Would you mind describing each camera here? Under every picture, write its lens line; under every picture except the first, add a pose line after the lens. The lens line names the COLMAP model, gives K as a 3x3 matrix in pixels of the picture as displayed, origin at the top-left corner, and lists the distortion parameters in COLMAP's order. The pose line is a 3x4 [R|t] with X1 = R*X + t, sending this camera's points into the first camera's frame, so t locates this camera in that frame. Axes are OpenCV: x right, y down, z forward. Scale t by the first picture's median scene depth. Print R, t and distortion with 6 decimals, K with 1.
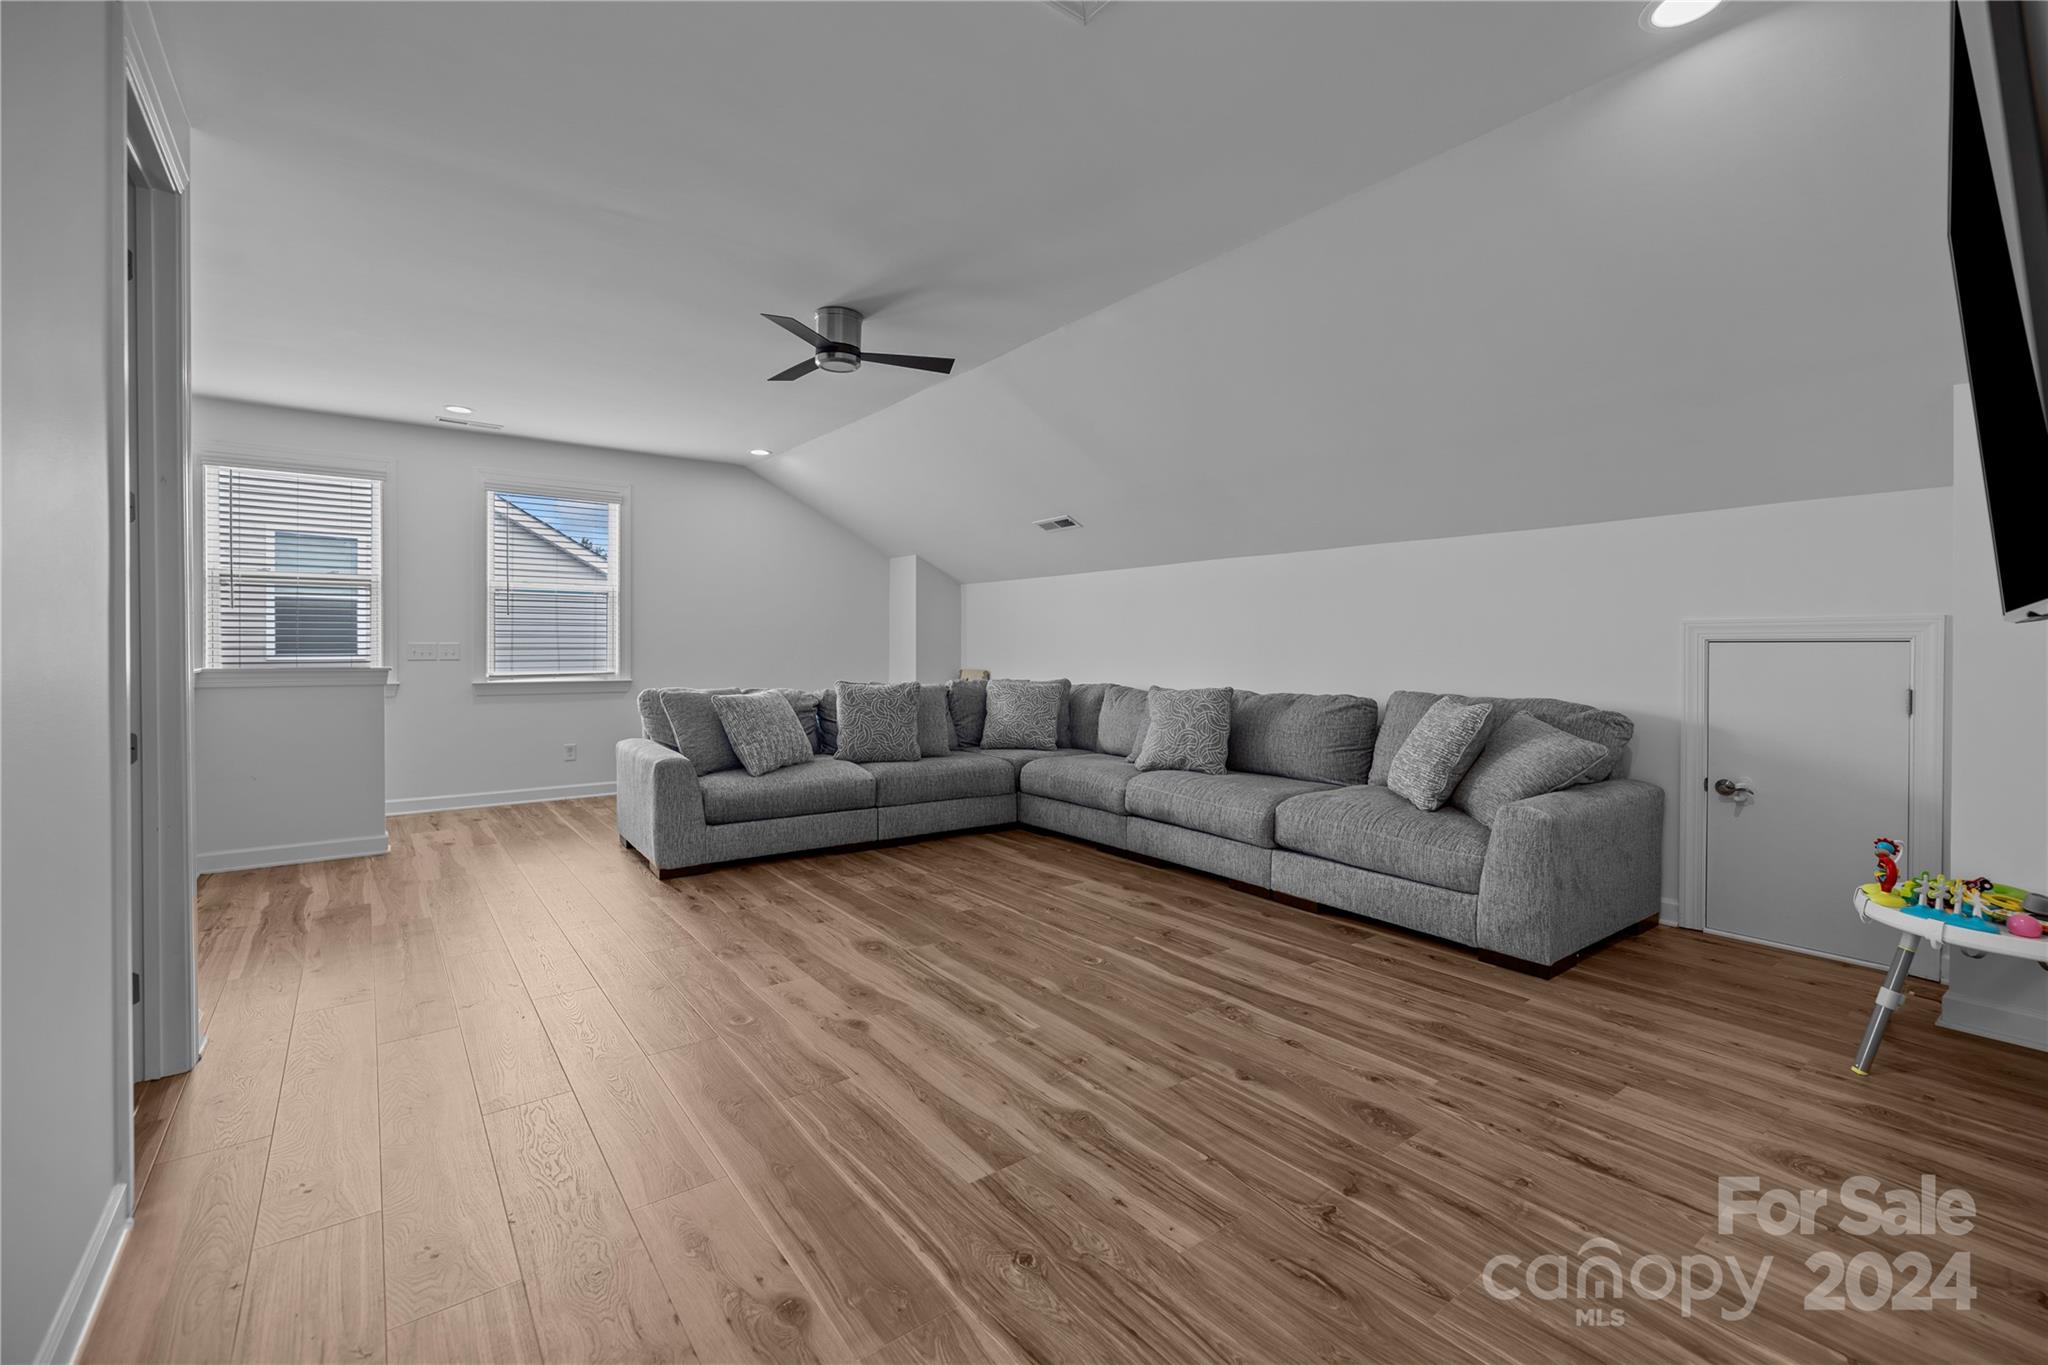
lens RADIAL K [[870.1, 0, 1019.8], [0, 870.1, 675.1], [0, 0, 1]] dist [0.000396, -0.000060]
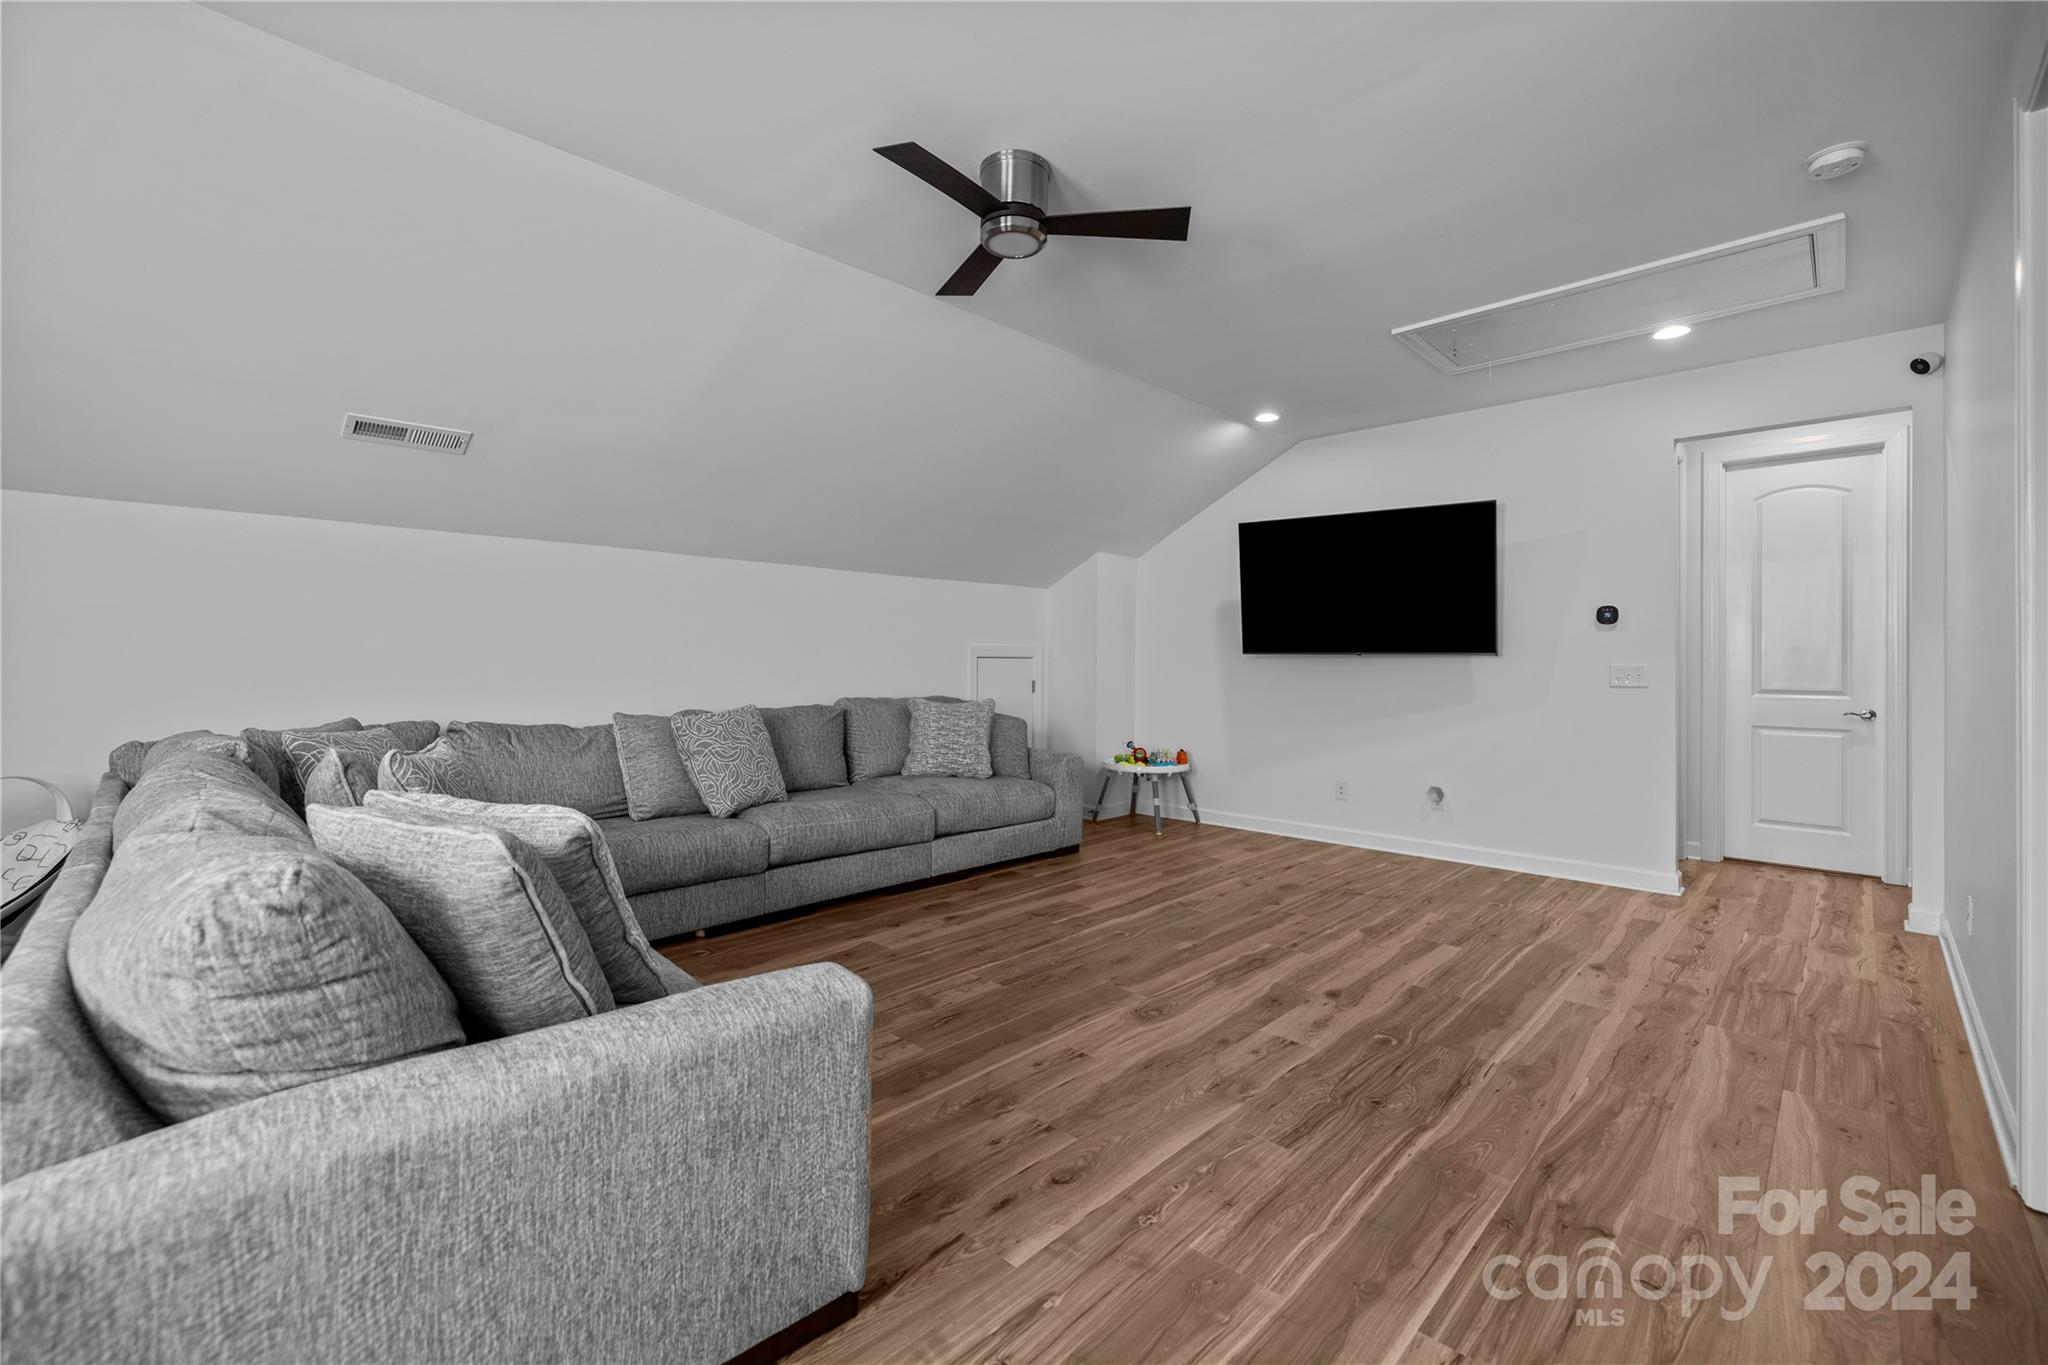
lens RADIAL K [[870.1, 0, 1019.8], [0, 870.1, 675.1], [0, 0, 1]] dist [0.000396, -0.000060]
pose [[-0.161008, -0.020001, 0.986750, -1.056698], [0.025626, 0.999373, 0.024438, -0.048798], [-0.986620, 0.029221, -0.160394, 1.342588]]
